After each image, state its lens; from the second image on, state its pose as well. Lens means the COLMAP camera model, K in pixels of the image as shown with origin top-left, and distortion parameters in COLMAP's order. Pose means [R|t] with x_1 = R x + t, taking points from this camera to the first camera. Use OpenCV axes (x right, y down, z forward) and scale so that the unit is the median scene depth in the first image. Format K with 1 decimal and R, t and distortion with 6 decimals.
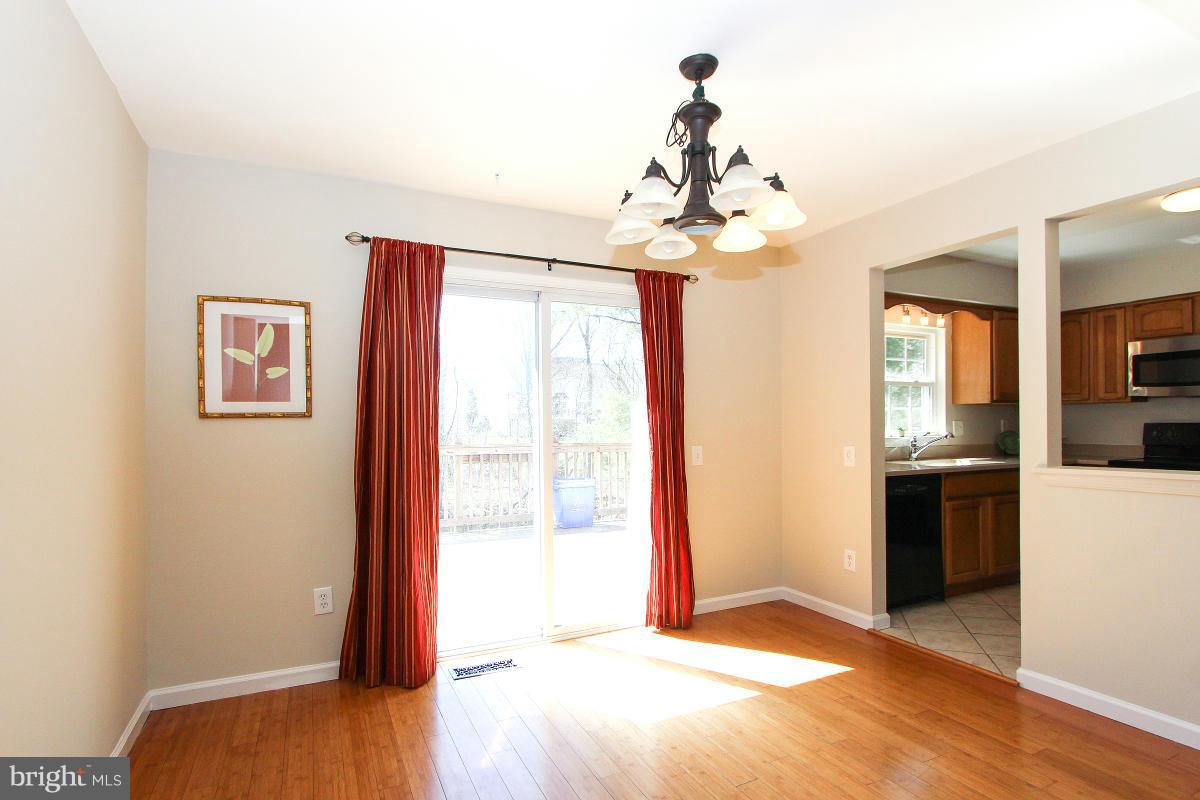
lens RADIAL K [[574.4, 0, 602.1], [0, 574.4, 422.0], [0, 0, 1]] dist [-0.022163, 0.003717]
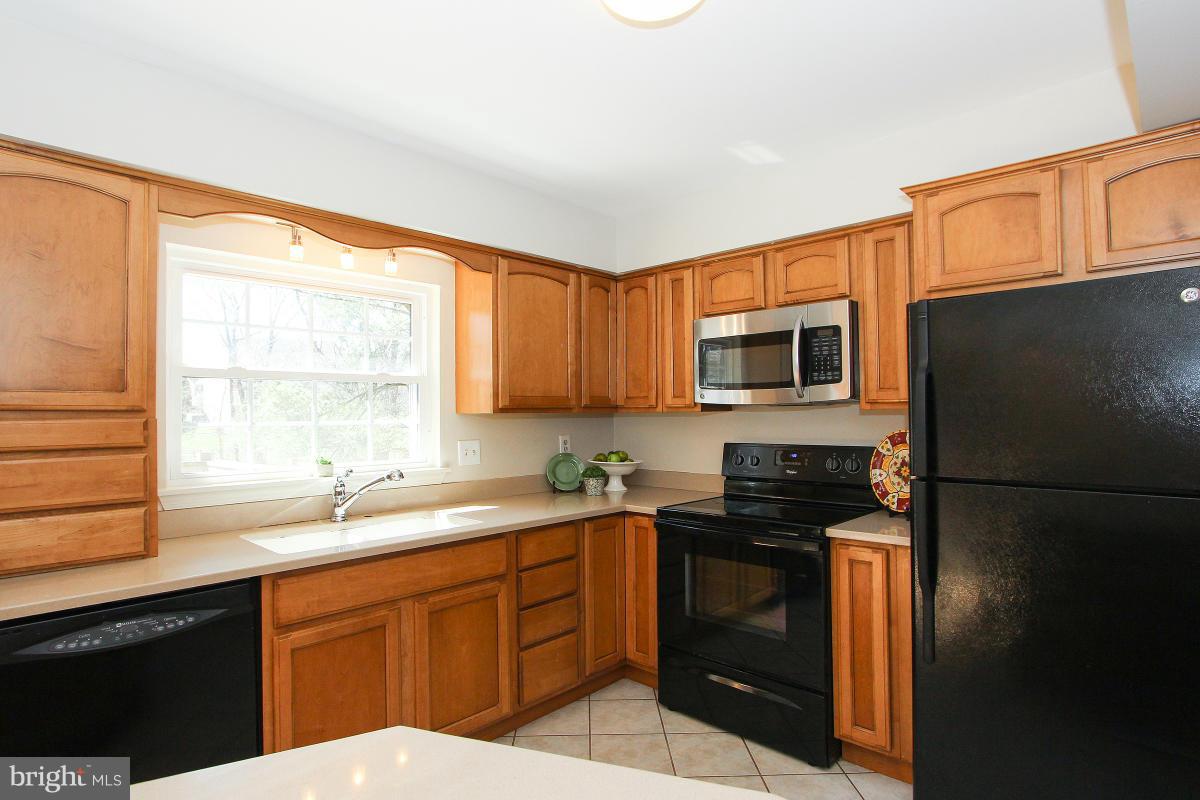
lens RADIAL K [[600.1, 0, 607.6], [0, 600.1, 407.1], [0, 0, 1]] dist [-0.022521, 0.002519]
pose [[0.934111, 0.001609, 0.356978, 0.783693], [0.002374, 0.999940, -0.010719, -0.045031], [-0.356974, 0.010861, 0.934051, 0.521957]]
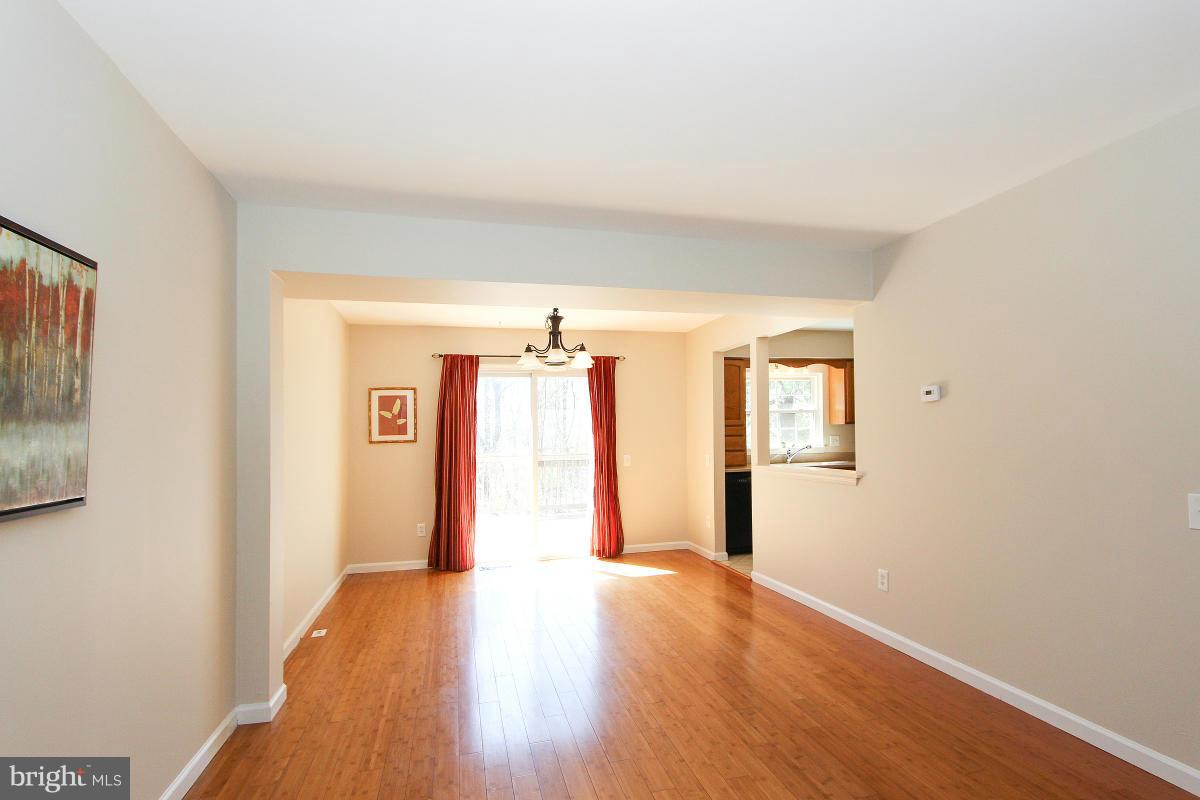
lens RADIAL K [[575.2, 0, 604.5], [0, 575.2, 401.0], [0, 0, 1]] dist [-0.018025, 0.000623]
pose [[0.978271, -0.022956, -0.206055, 0.519627], [0.012813, 0.998646, -0.050427, -0.036638], [0.206933, 0.046691, 0.977240, -0.796348]]
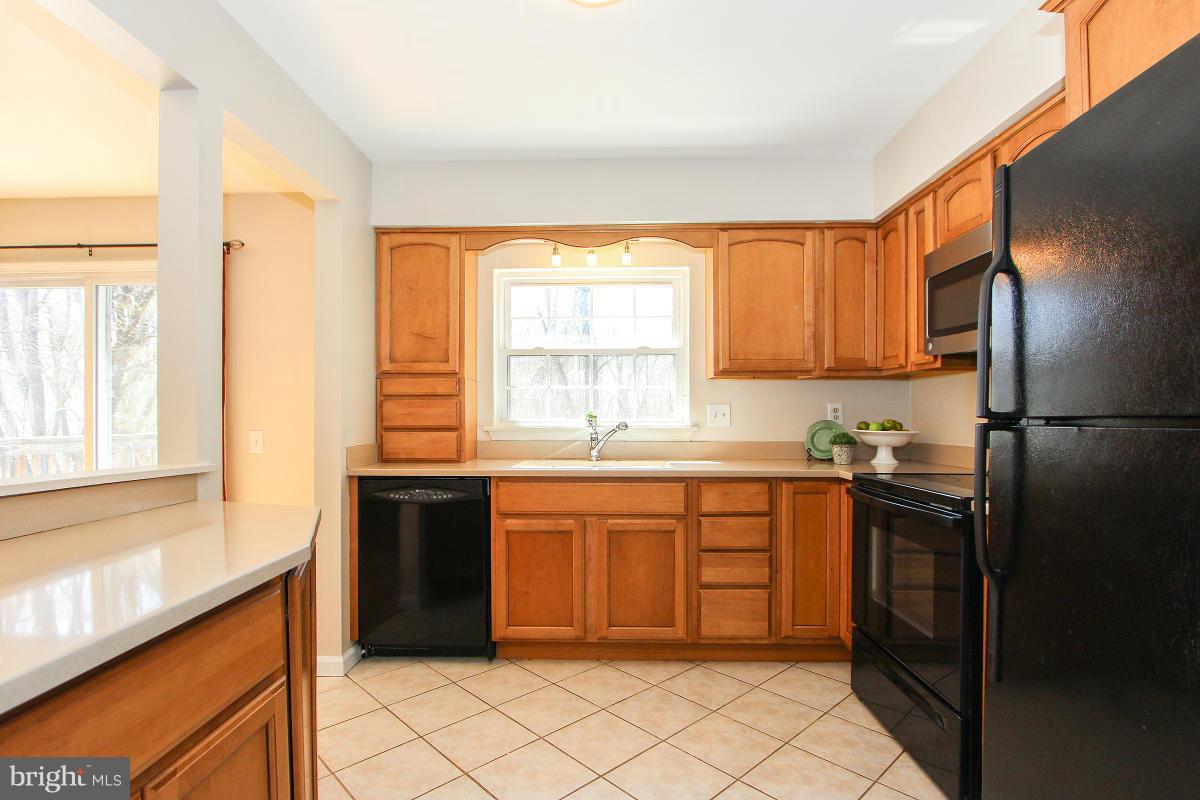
lens RADIAL K [[600.1, 0, 613.6], [0, 600.1, 420.0], [0, 0, 1]] dist [-0.022521, 0.002519]
pose [[0.893795, 0.008954, -0.448386, 1.211230], [-0.004202, 0.999924, 0.011593, 0.012066], [0.448455, -0.008477, 0.893765, 0.475265]]
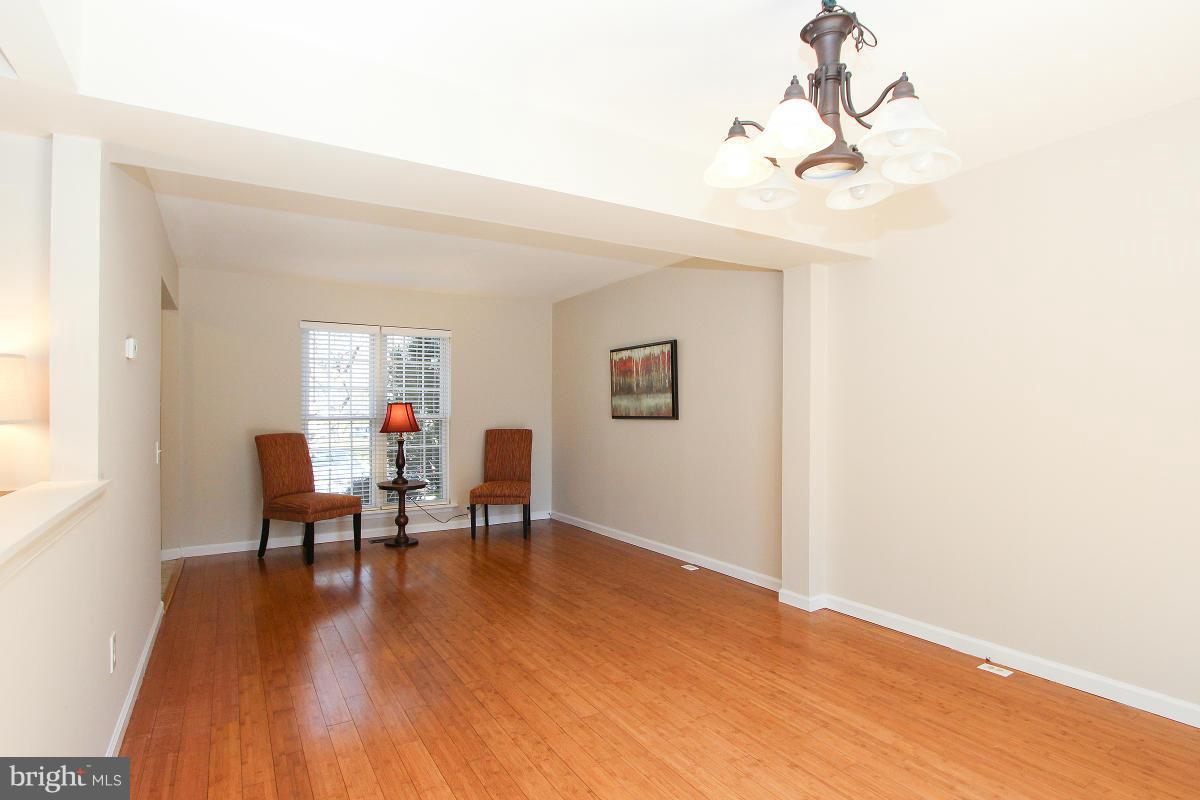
lens RADIAL K [[600.1, 0, 613.1], [0, 600.1, 408.1], [0, 0, 1]] dist [-0.022521, 0.002519]
pose [[-0.994450, 0.011917, -0.104530, 0.319337], [0.012313, 0.999919, -0.003144, -0.005935], [0.104484, -0.004414, -0.994517, 1.074249]]
